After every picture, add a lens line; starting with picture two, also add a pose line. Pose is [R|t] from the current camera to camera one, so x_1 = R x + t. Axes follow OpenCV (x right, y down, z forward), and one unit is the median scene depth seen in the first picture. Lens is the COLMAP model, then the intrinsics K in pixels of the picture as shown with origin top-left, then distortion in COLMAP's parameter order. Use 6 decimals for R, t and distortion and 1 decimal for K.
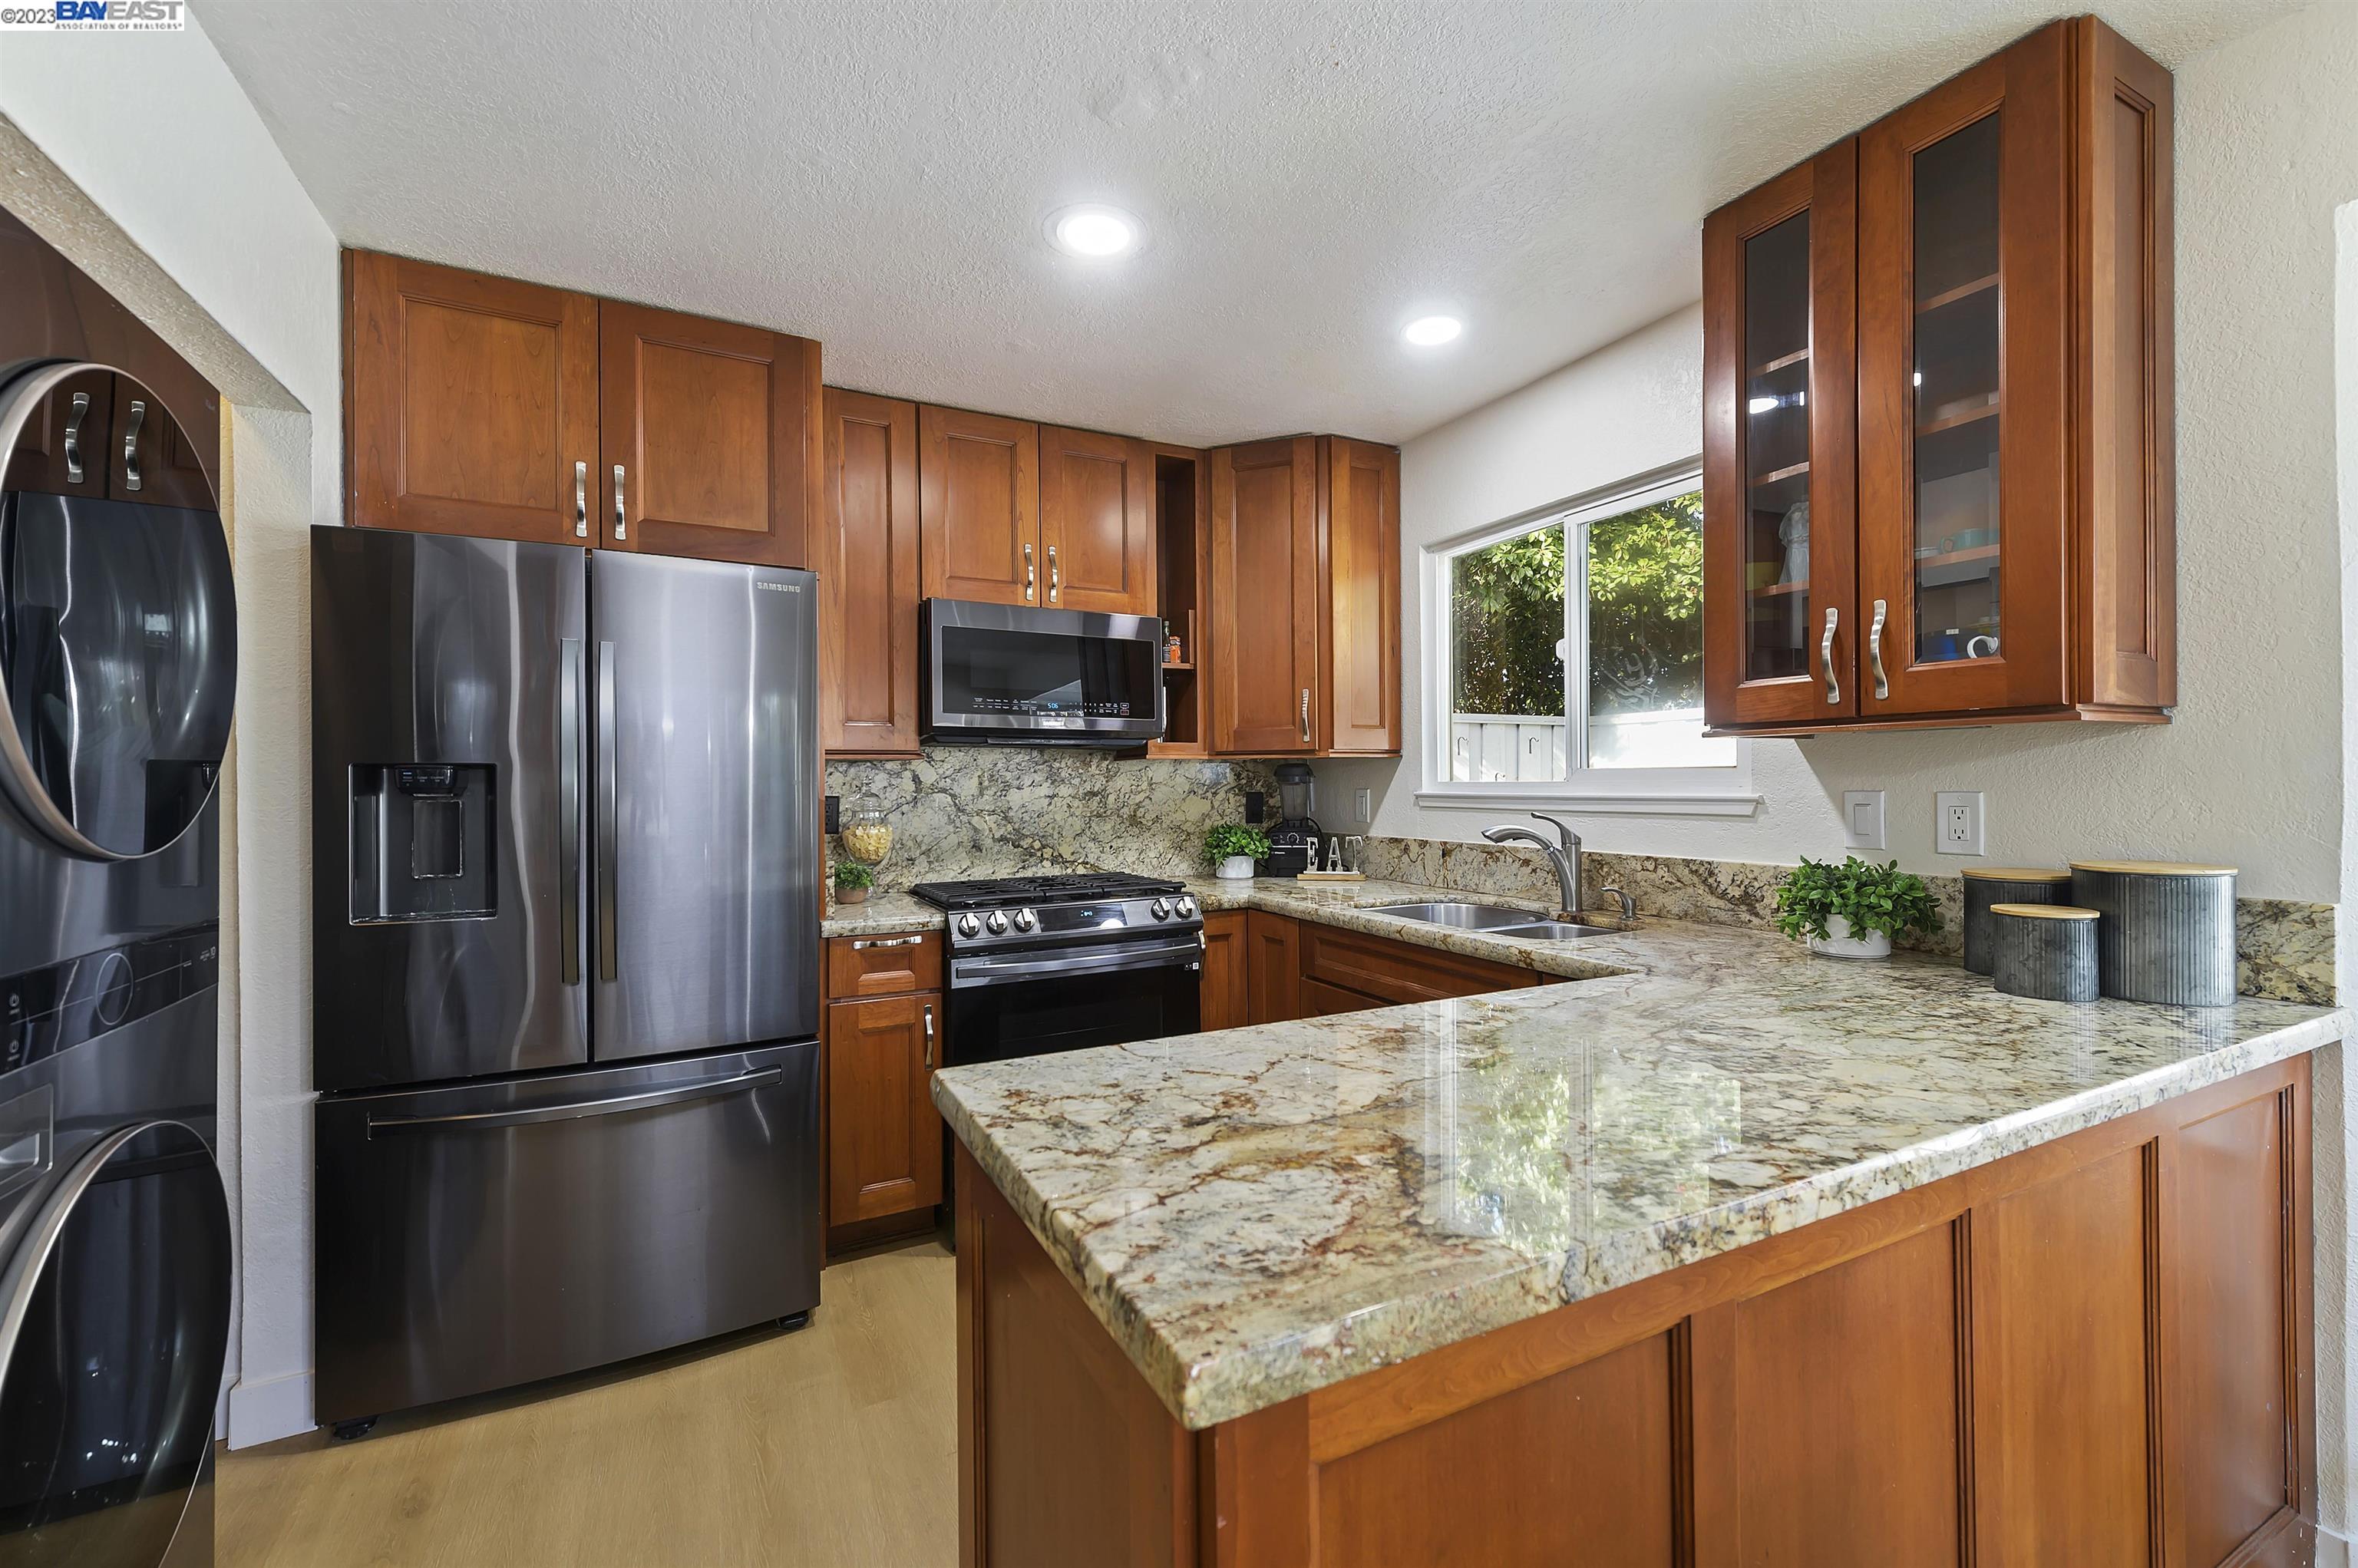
lens RADIAL K [[959.2, 0, 1210.9], [0, 959.2, 783.3], [0, 0, 1]] dist [0.009990, -0.002601]
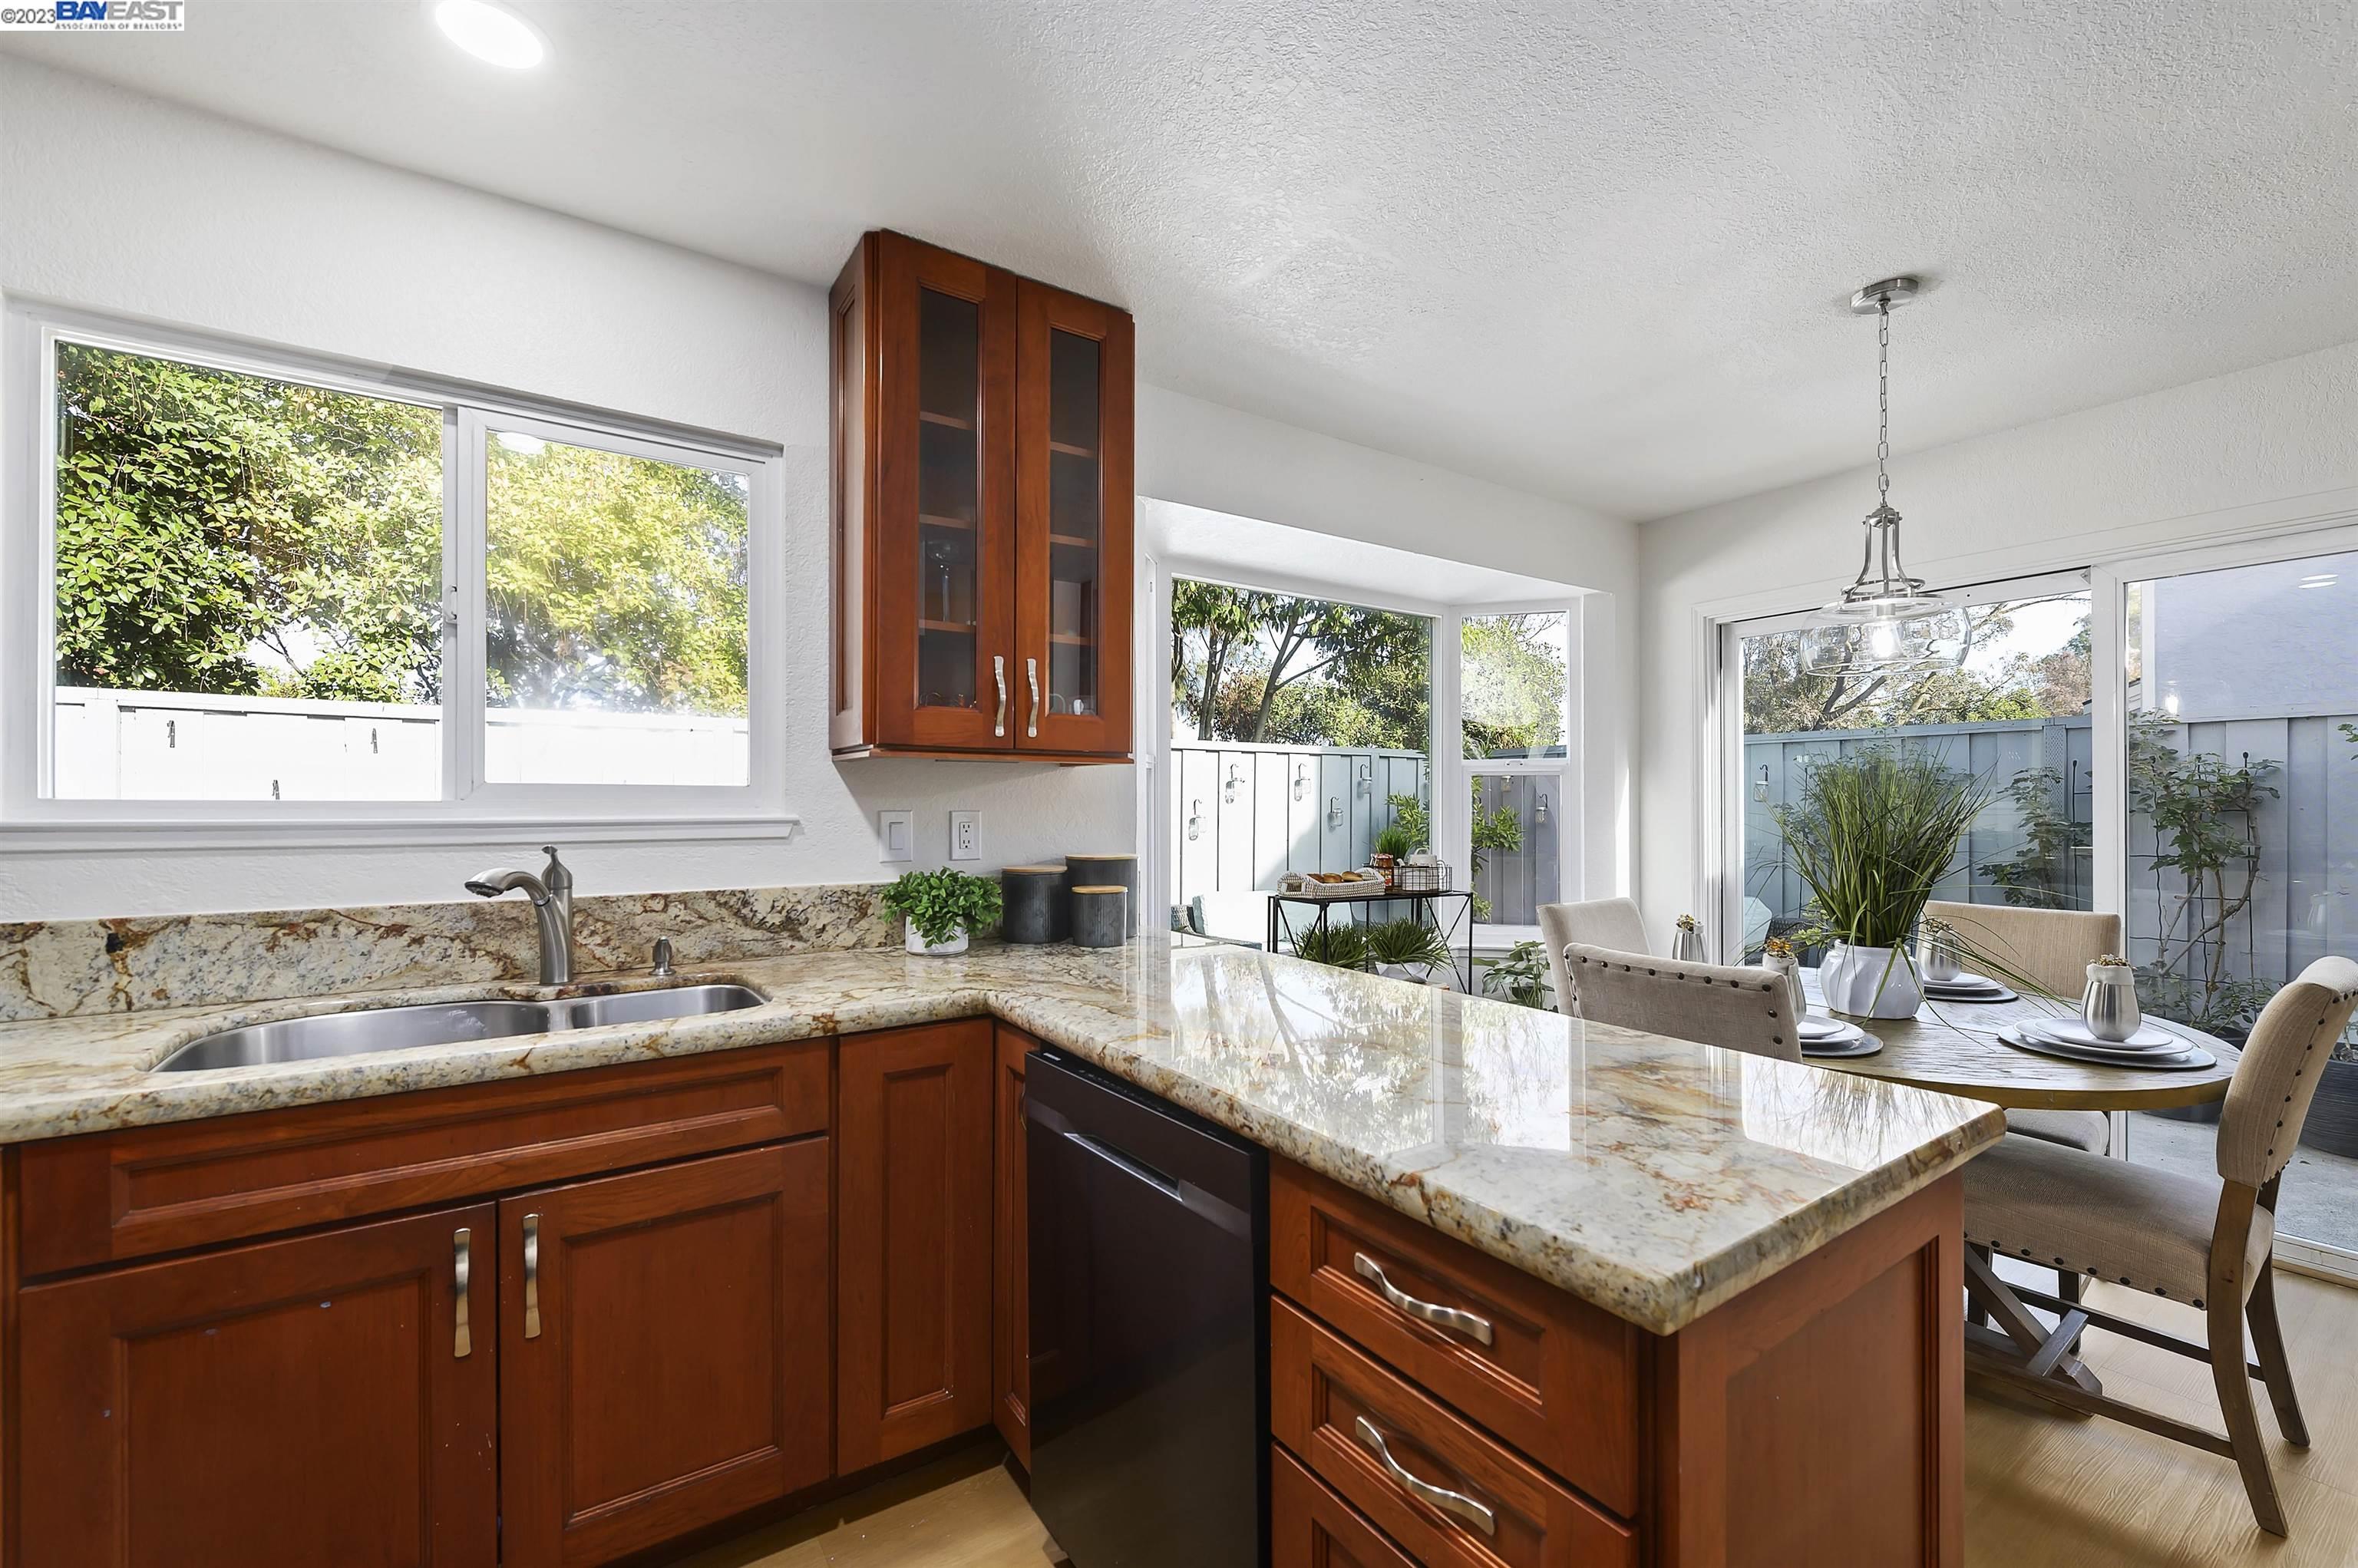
lens RADIAL K [[953.0, 0, 1196.2], [0, 953.0, 801.7], [0, 0, 1]] dist [0.003987, -0.002221]
pose [[-0.108817, 0.007359, 0.994035, -0.327174], [0.000446, 0.999973, -0.007354, 0.003799], [-0.994062, -0.000356, -0.108817, 0.525963]]
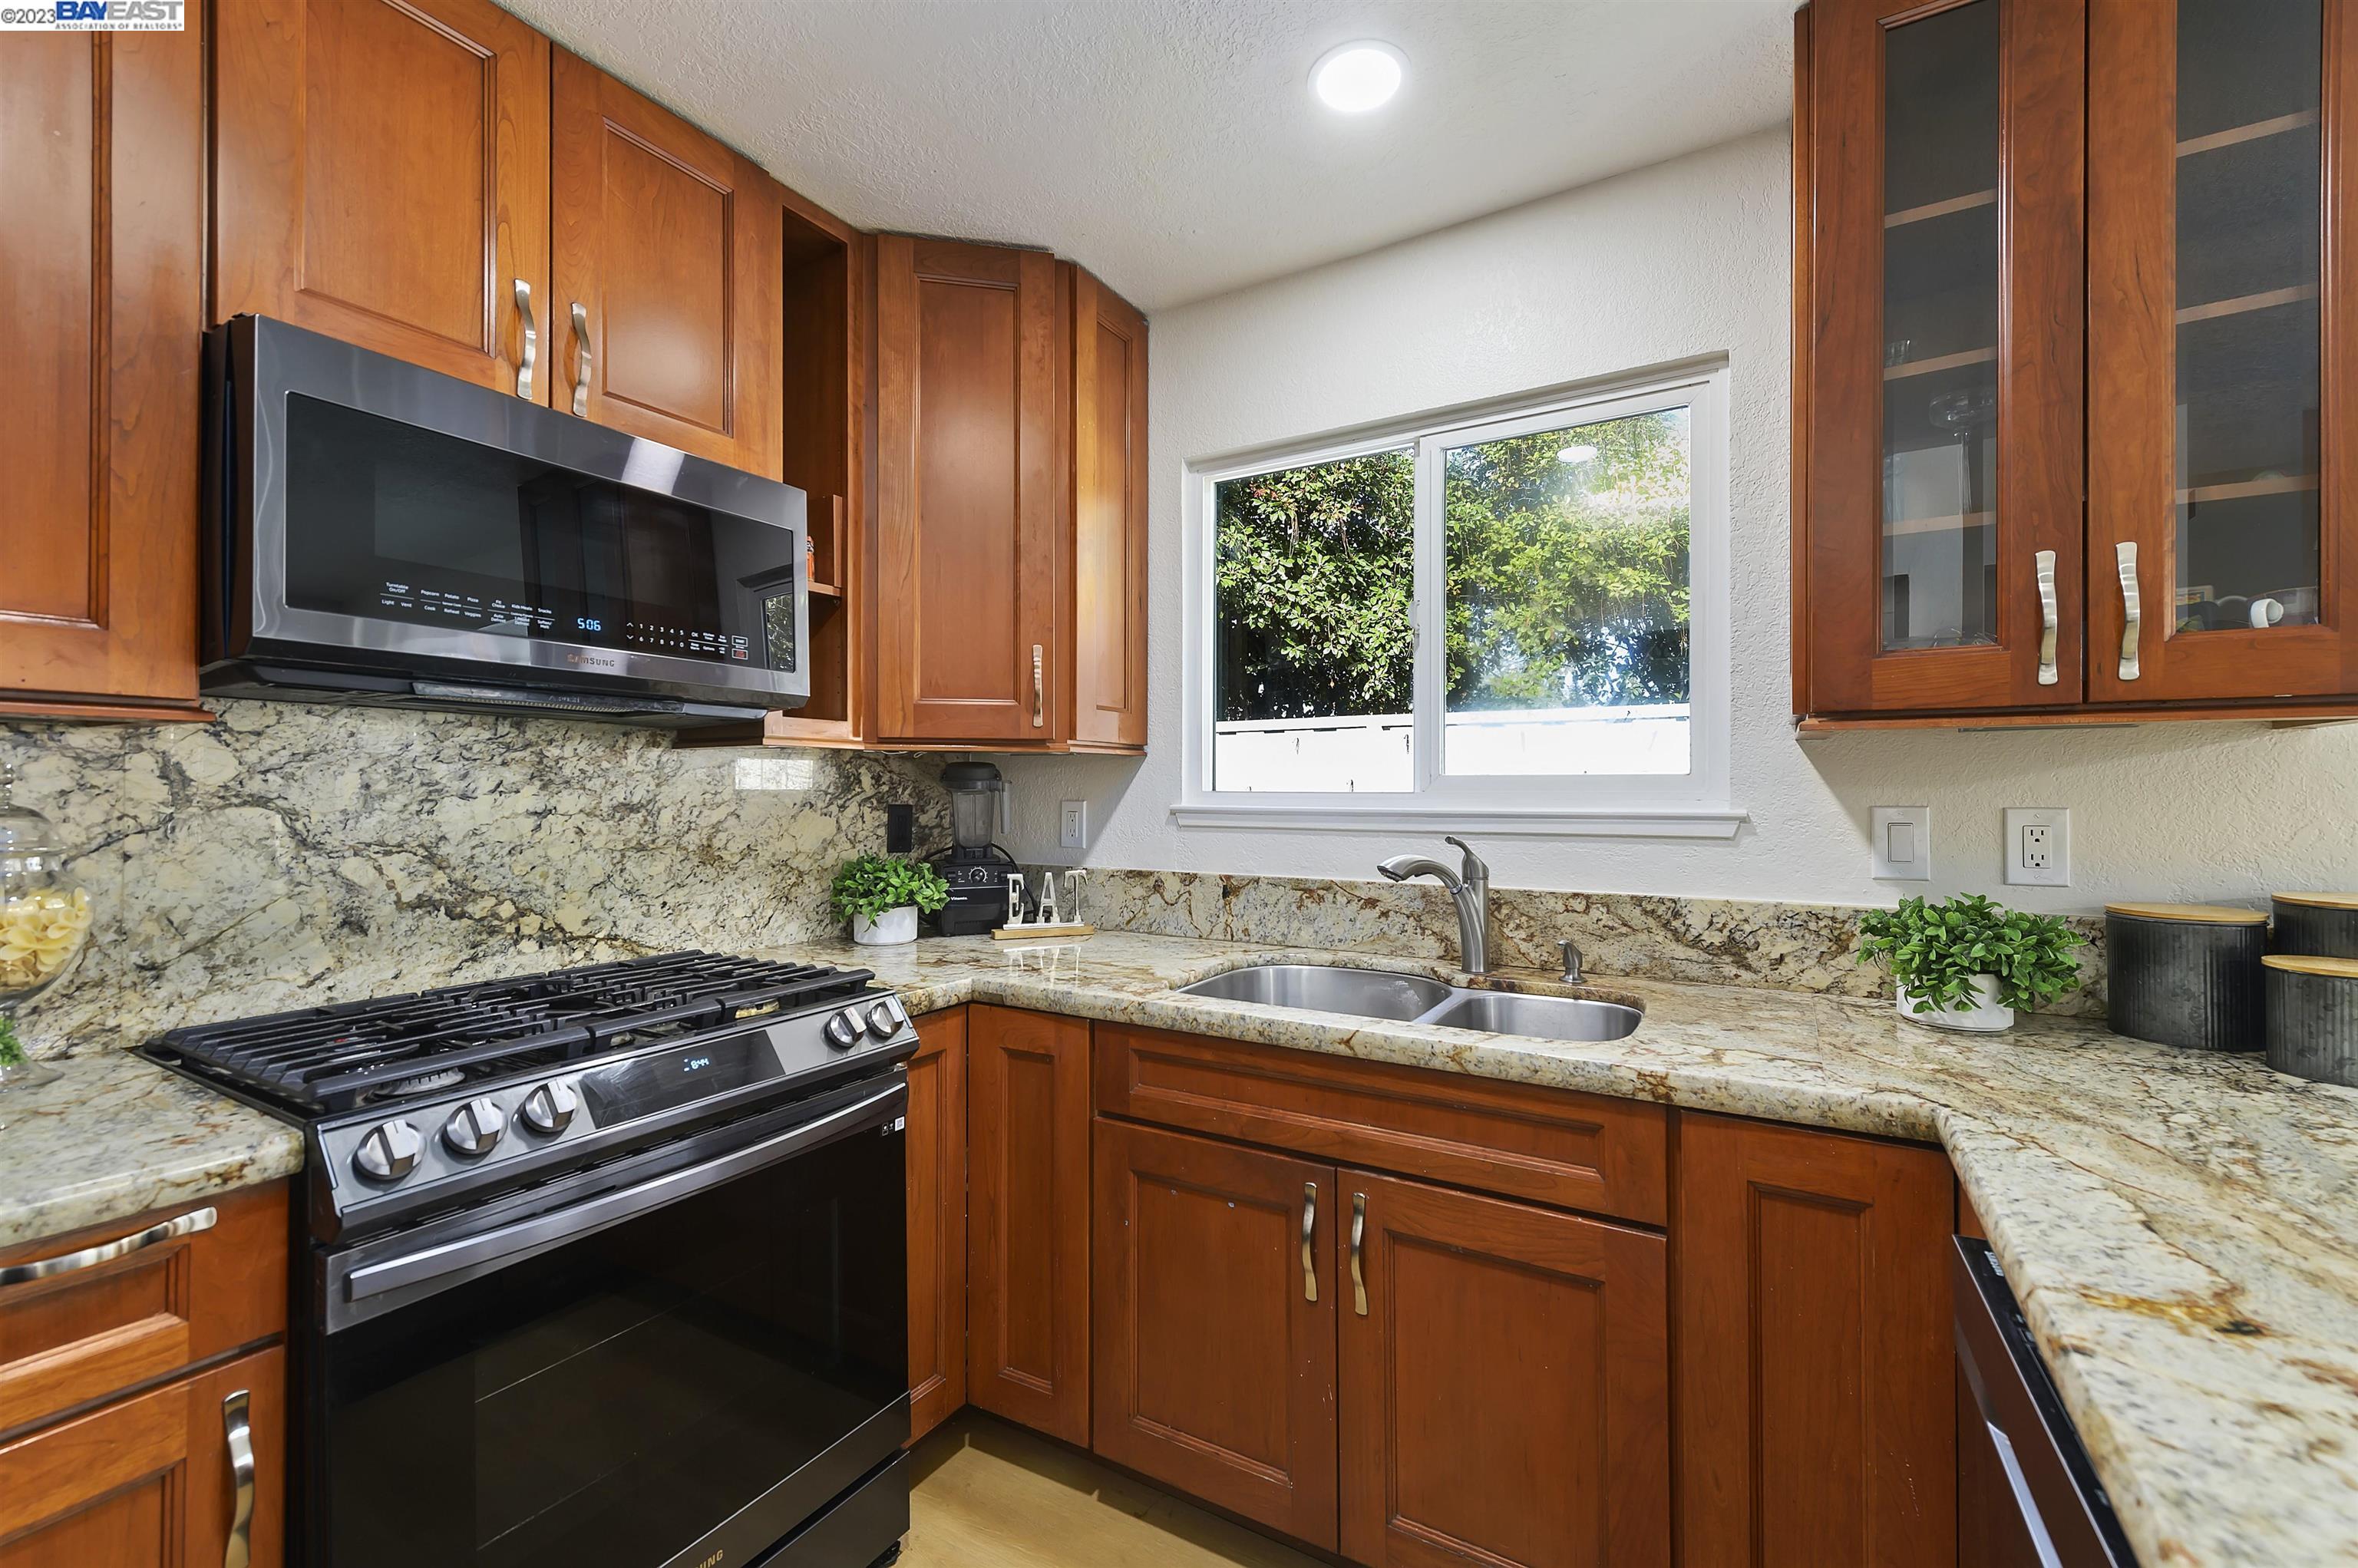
lens RADIAL K [[959.2, 0, 1201.3], [0, 959.2, 782.9], [0, 0, 1]] dist [0.009990, -0.002601]
pose [[0.851262, 0.013525, 0.524567, -0.154672], [-0.006918, 0.999870, -0.014554, 0.002872], [-0.524696, 0.008761, 0.851245, 0.427979]]
